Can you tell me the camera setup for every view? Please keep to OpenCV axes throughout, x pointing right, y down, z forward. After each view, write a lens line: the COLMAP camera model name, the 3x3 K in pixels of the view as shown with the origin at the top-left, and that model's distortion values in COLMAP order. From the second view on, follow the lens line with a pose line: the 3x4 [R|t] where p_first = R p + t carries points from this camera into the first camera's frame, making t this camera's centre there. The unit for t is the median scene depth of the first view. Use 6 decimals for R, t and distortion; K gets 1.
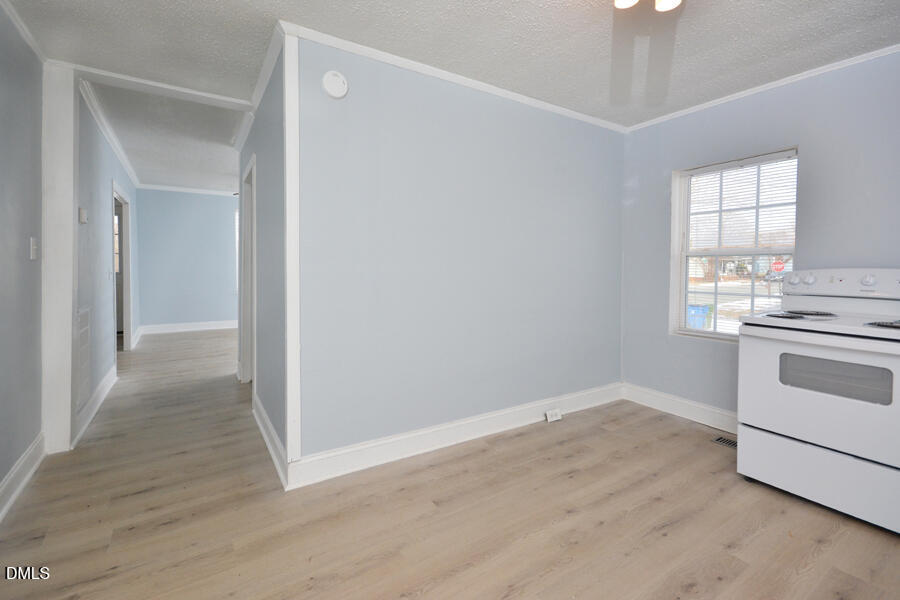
lens RADIAL K [[407.8, 0, 427.4], [0, 407.8, 276.9], [0, 0, 1]] dist [0.008546, -0.003942]
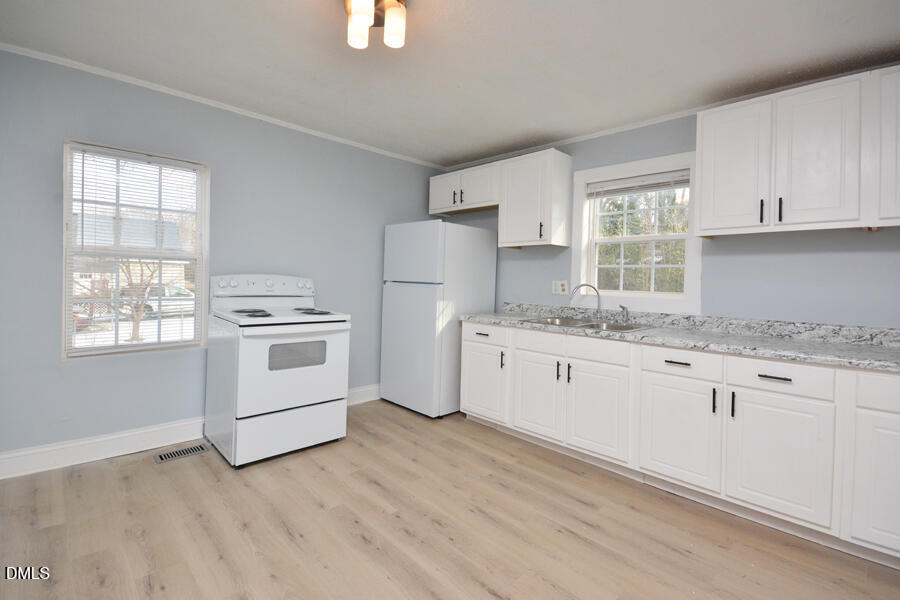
lens RADIAL K [[407.8, 0, 453.0], [0, 407.8, 284.6], [0, 0, 1]] dist [0.008546, -0.003942]
pose [[-0.241095, -0.021064, 0.970273, -0.128880], [-0.008333, 0.999773, 0.019633, -0.006355], [-0.970466, -0.003352, -0.241215, 0.228707]]
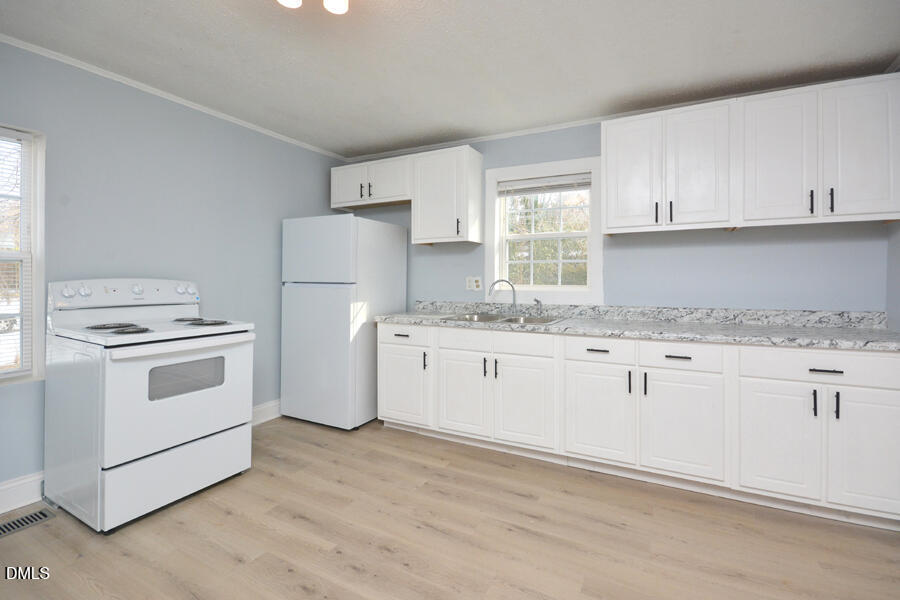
lens RADIAL K [[407.8, 0, 455.0], [0, 407.8, 278.9], [0, 0, 1]] dist [0.008546, -0.003942]
pose [[-0.518775, -0.004357, 0.854899, -0.094090], [0.014259, 0.999804, 0.013748, -0.007450], [-0.854792, 0.019322, -0.518612, 0.263396]]
